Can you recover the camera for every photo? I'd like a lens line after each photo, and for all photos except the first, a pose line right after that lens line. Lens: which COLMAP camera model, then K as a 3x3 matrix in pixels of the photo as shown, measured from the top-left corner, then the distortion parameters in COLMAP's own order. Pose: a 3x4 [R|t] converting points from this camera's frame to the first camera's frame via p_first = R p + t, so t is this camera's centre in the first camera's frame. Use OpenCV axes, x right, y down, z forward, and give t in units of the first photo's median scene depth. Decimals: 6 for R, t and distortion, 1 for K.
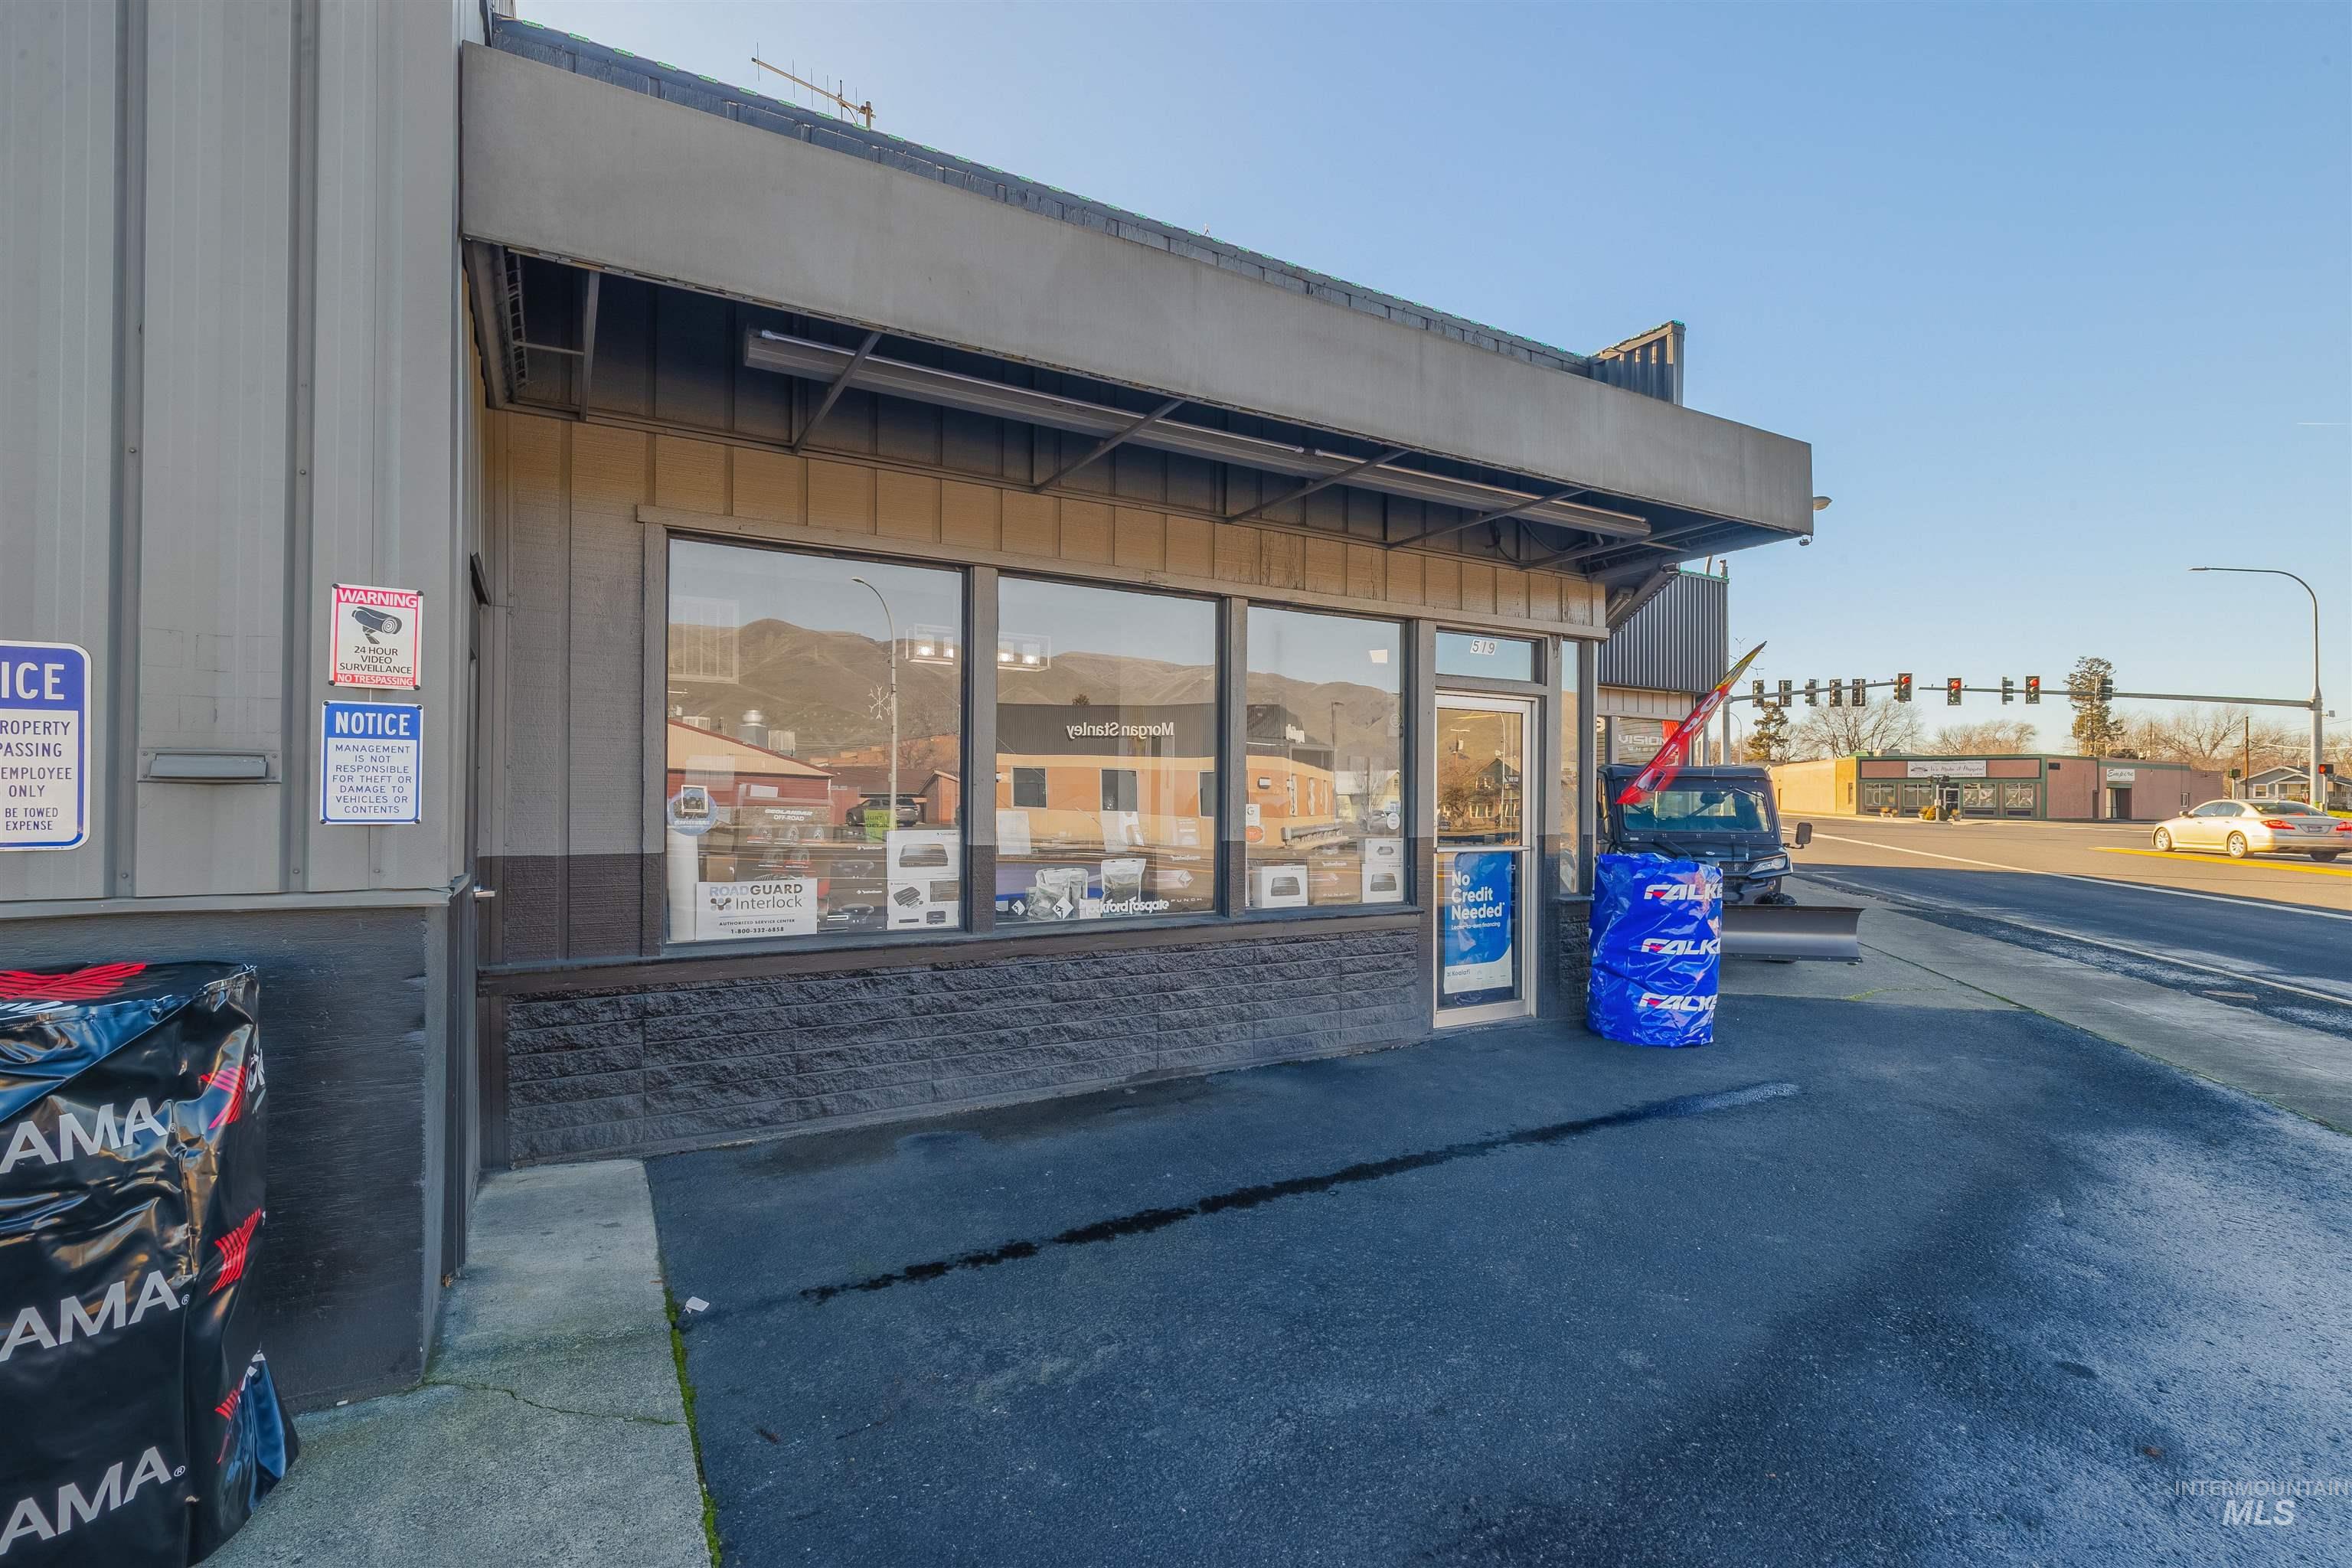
lens RADIAL K [[1081.6, 0, 1187.6], [0, 1081.6, 792.9], [0, 0, 1]] dist [-0.010161, 0.000350]
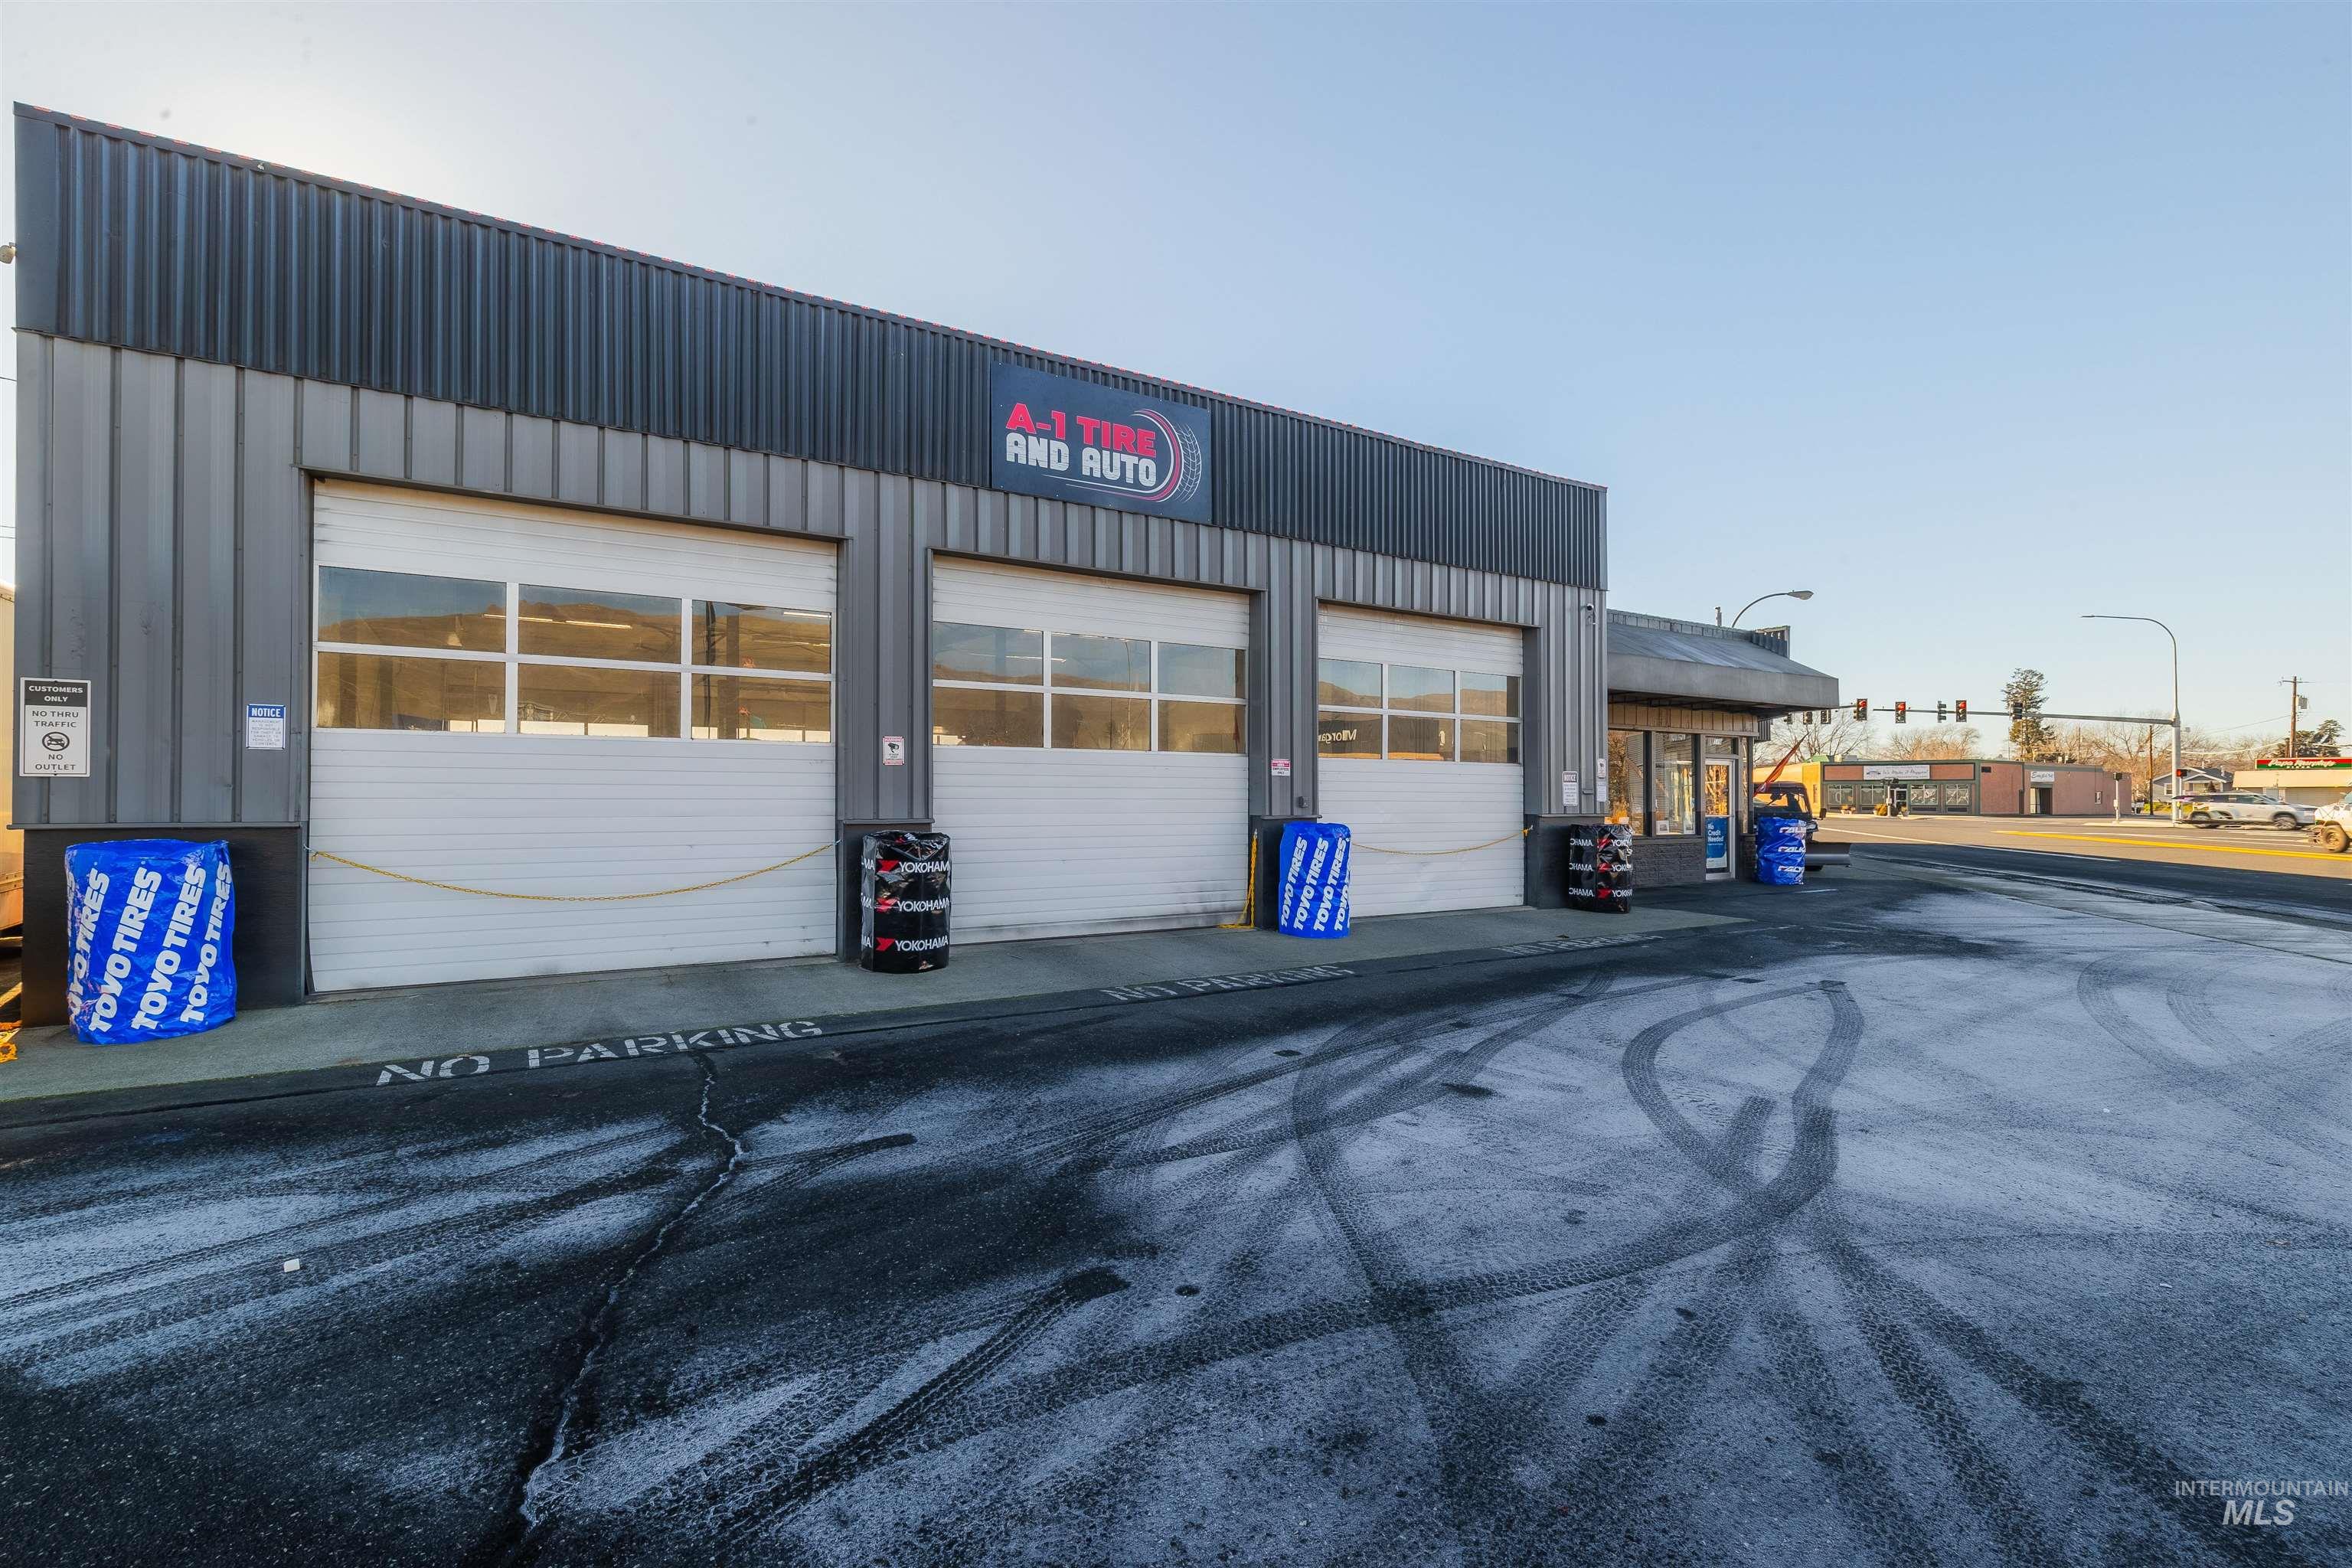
lens RADIAL K [[1081.6, 0, 1180.4], [0, 1081.6, 789.7], [0, 0, 1]] dist [-0.010161, 0.000350]
pose [[0.999665, -0.006179, 0.025130, -0.119812], [0.006354, 0.999956, -0.006863, -0.000410], [-0.025086, 0.007021, 0.999661, -0.175875]]
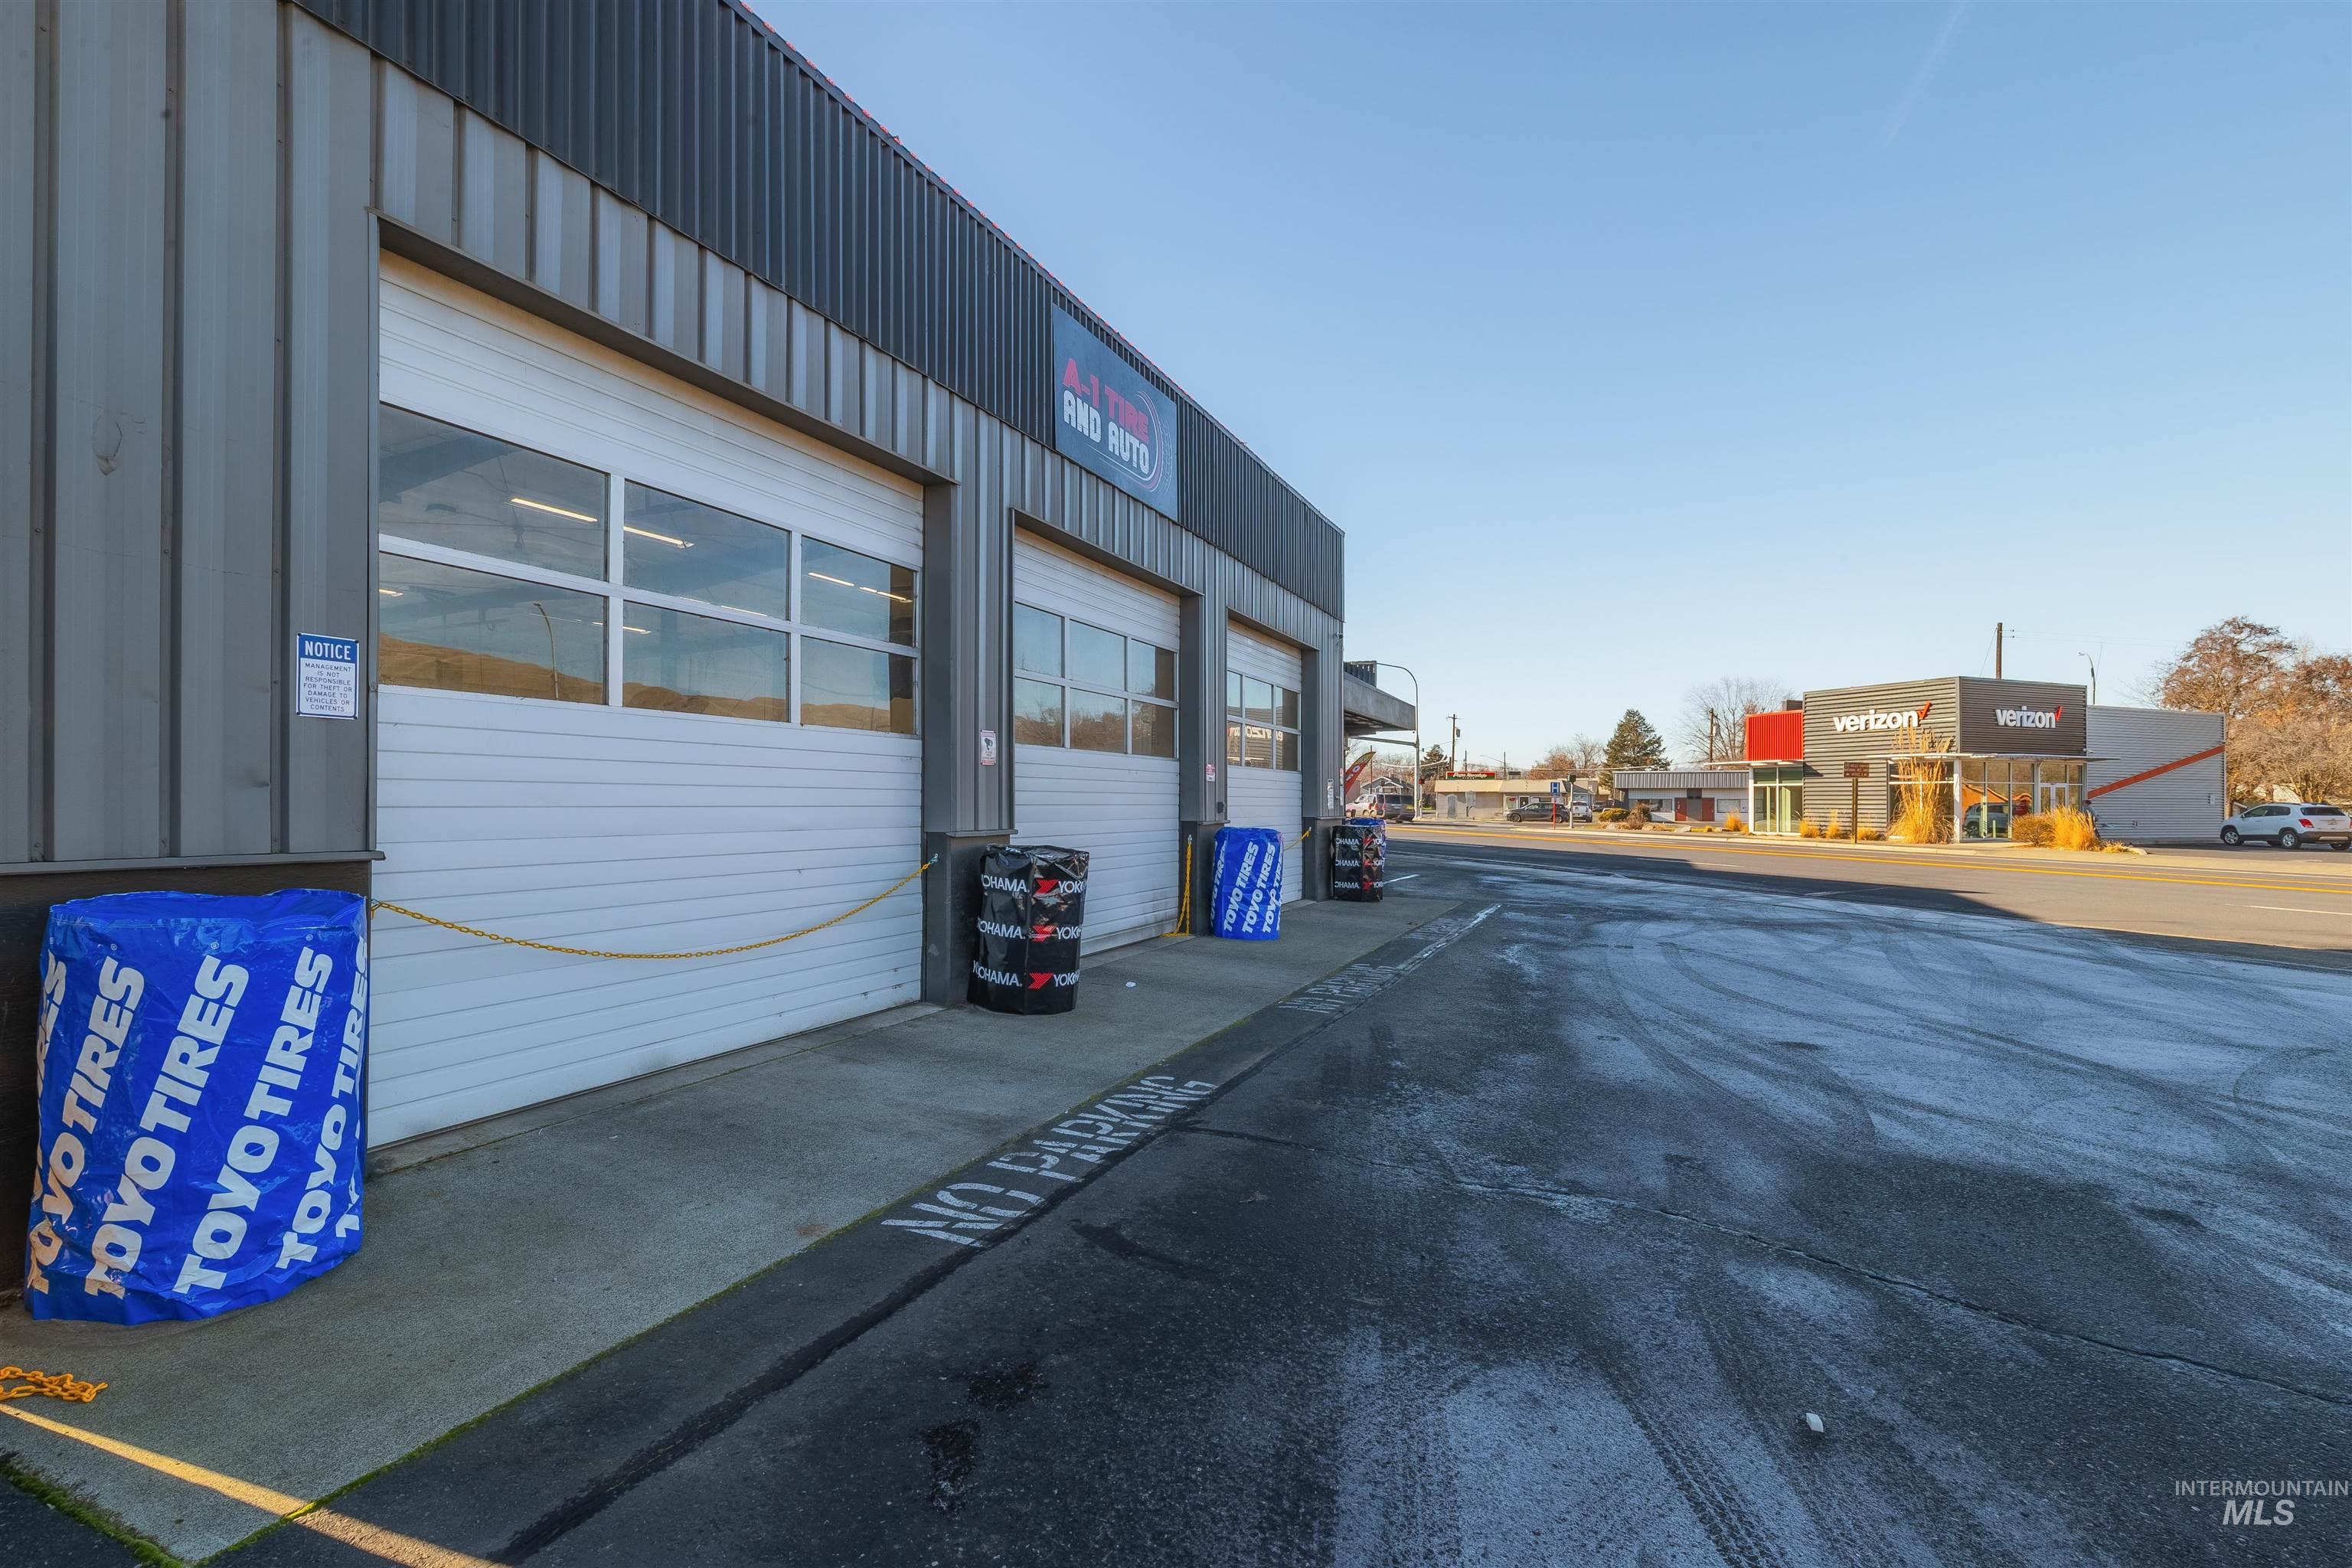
lens RADIAL K [[1081.6, 0, 1187.4], [0, 1081.6, 786.9], [0, 0, 1]] dist [-0.010161, 0.000350]
pose [[0.803760, 0.005140, 0.594932, -0.206619], [-0.002636, 0.999984, -0.005079, -0.001930], [-0.594948, 0.002514, 0.803760, -0.140393]]
